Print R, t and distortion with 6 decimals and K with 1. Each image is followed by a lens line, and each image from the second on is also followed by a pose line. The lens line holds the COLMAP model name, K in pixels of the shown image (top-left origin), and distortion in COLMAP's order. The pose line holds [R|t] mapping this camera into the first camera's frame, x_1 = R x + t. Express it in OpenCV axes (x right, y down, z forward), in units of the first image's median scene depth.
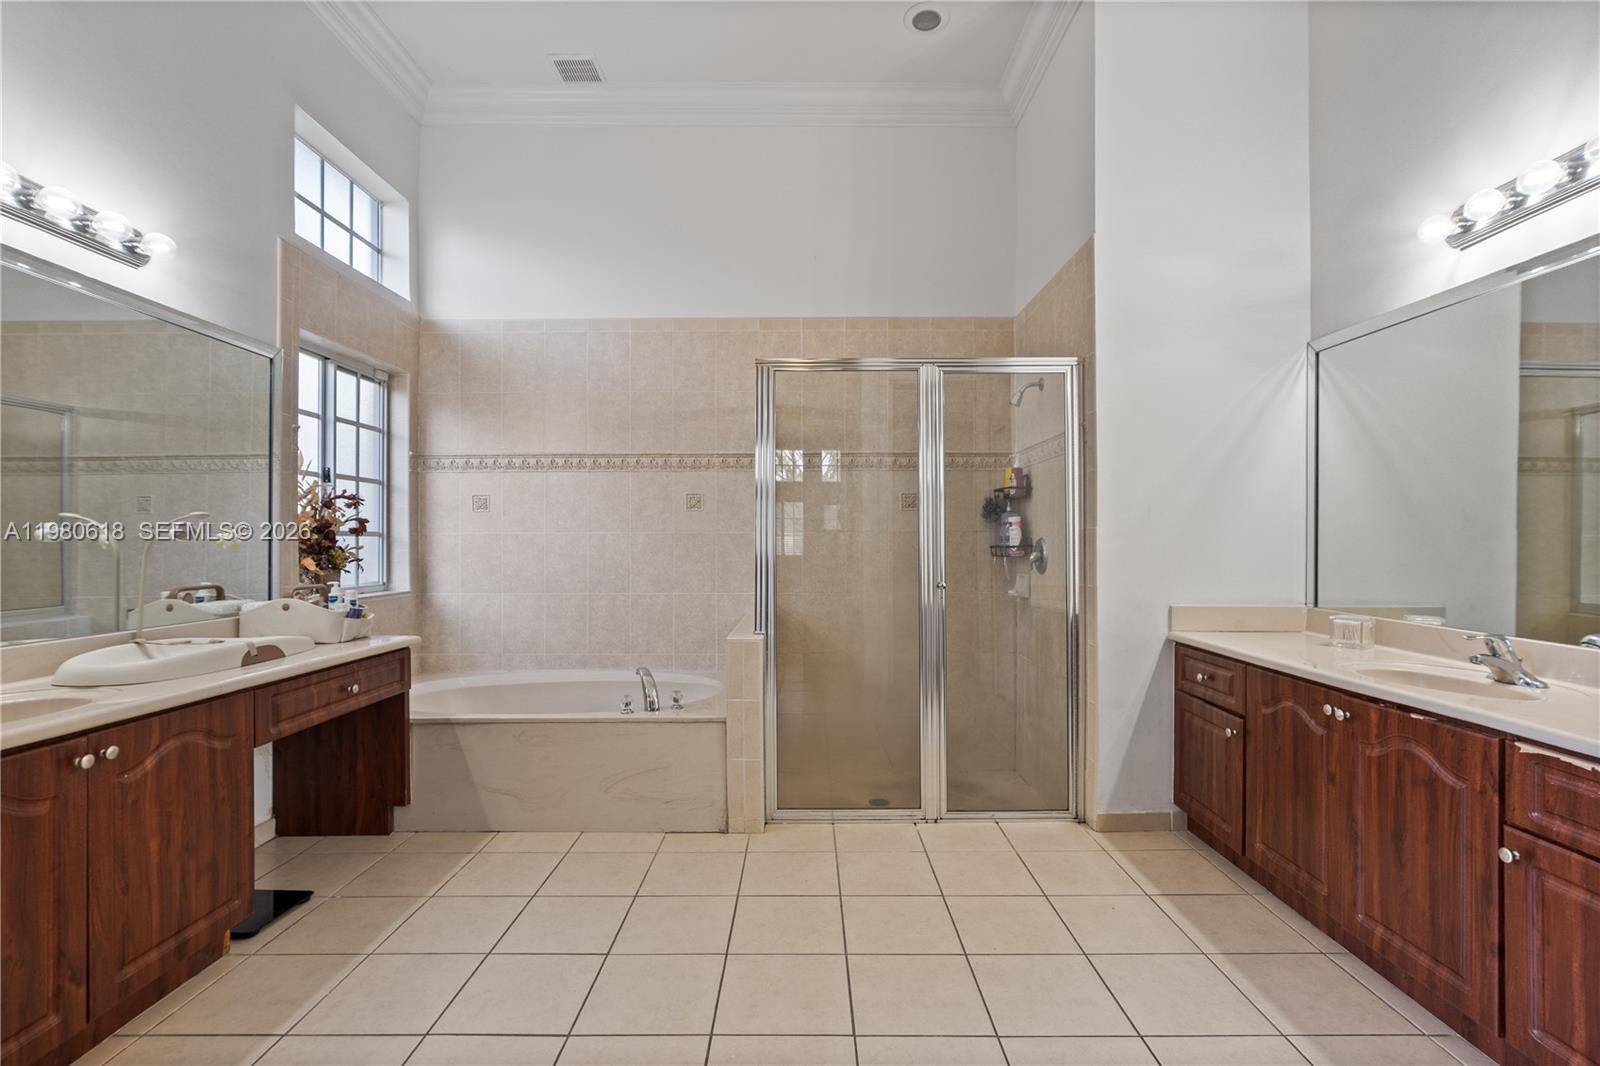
lens RADIAL K [[722.1, 0, 797.6], [0, 722.1, 536.8], [0, 0, 1]] dist [-0.005440, 0.003774]
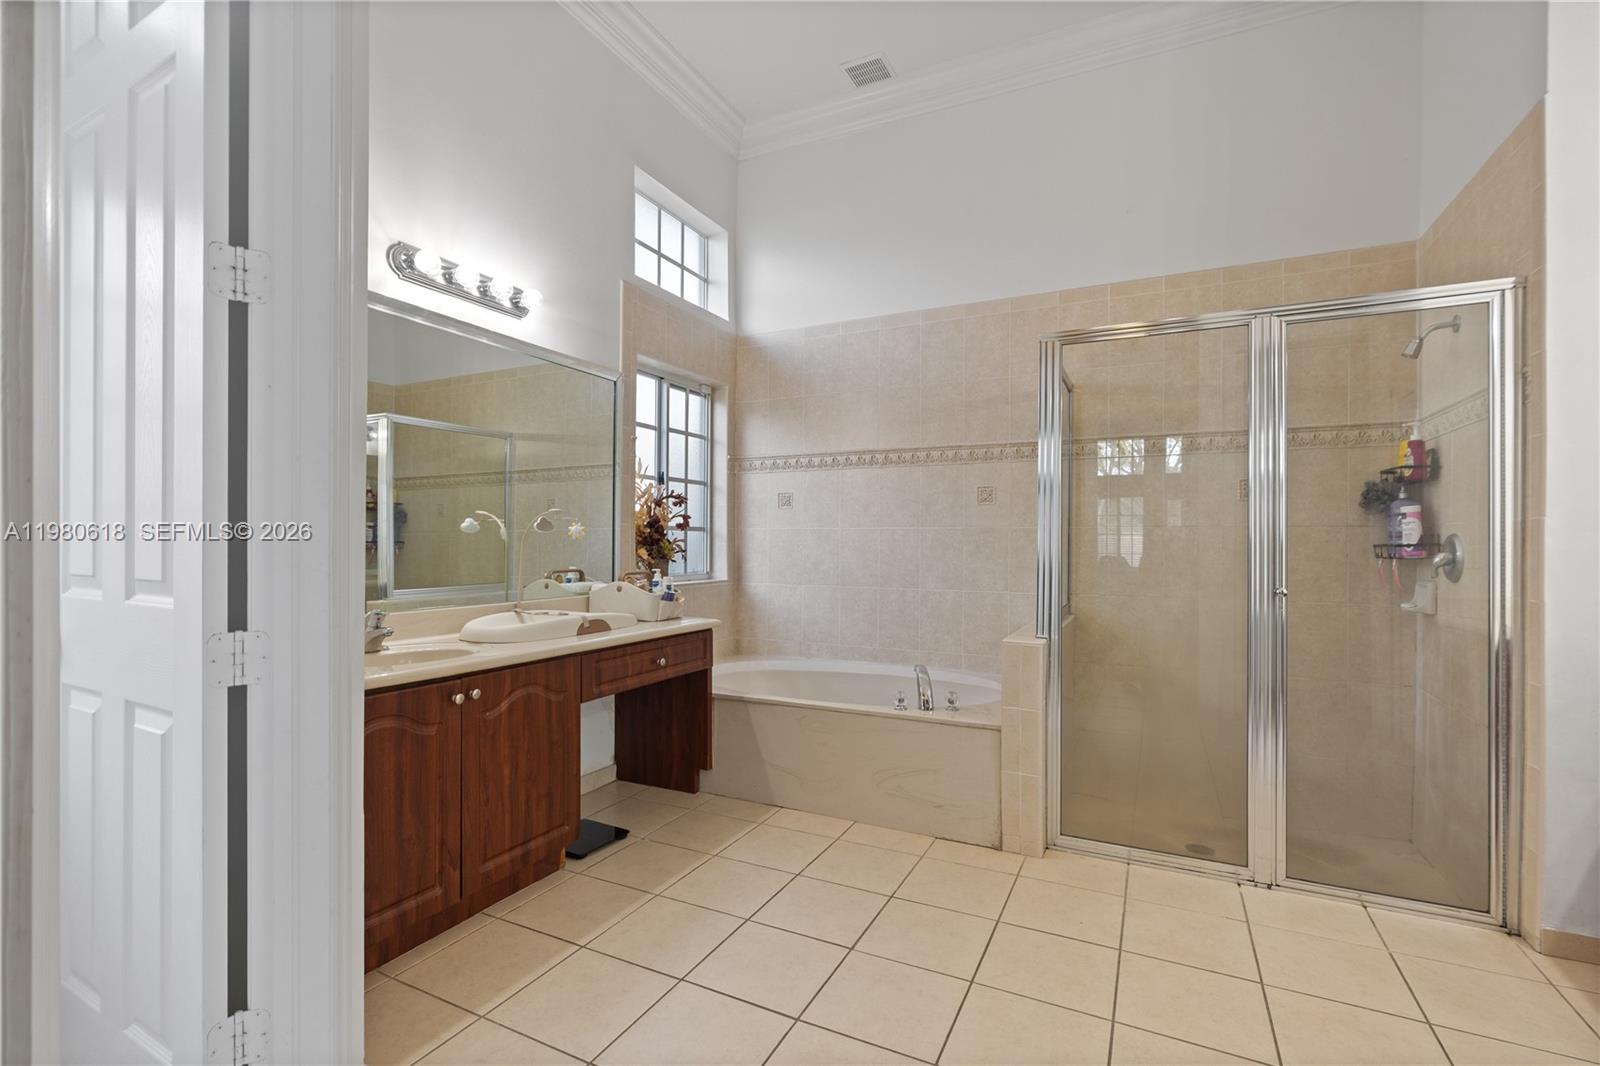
lens RADIAL K [[722.1, 0, 796.4], [0, 722.1, 538.8], [0, 0, 1]] dist [-0.005440, 0.003774]
pose [[0.897354, 0.006134, -0.441268, 0.067924], [-0.004585, 0.999979, 0.004576, 0.007313], [0.441287, -0.002083, 0.897364, 0.051482]]
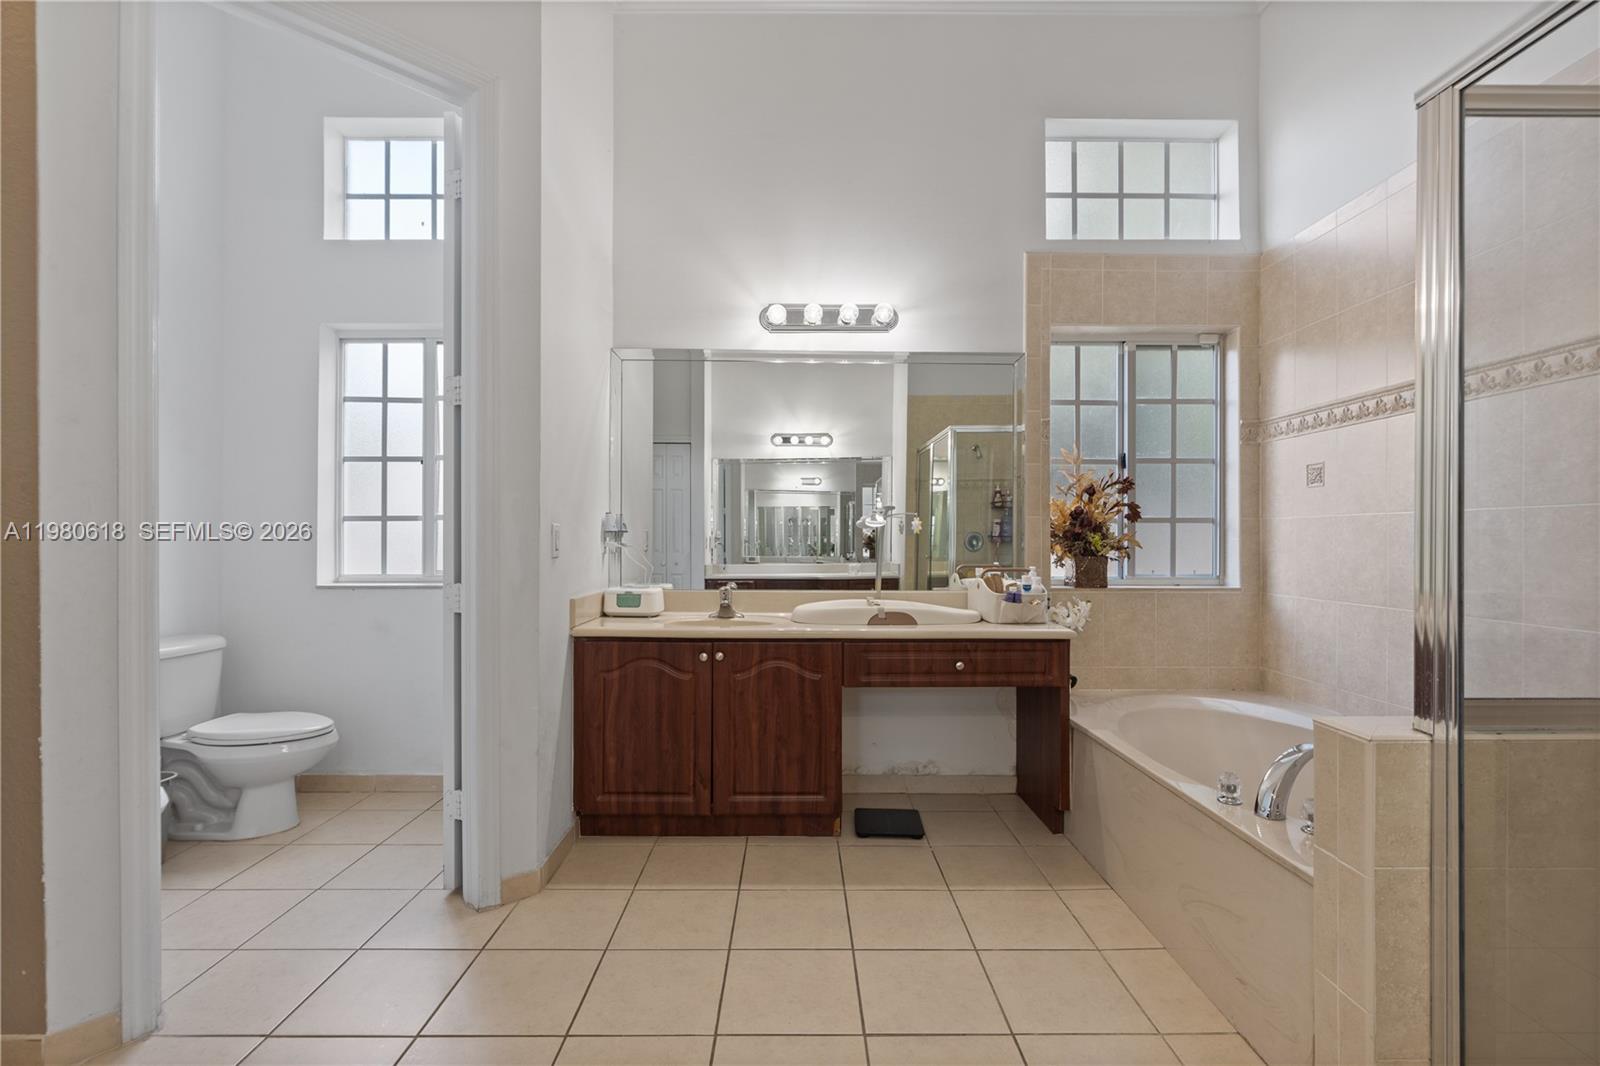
lens RADIAL K [[722.1, 0, 806.7], [0, 722.1, 534.2], [0, 0, 1]] dist [-0.005440, 0.003774]
pose [[0.018954, -0.002578, -0.999817, 0.360648], [0.006339, 0.999977, -0.002458, 0.015545], [0.999800, -0.006291, 0.018970, 0.617262]]
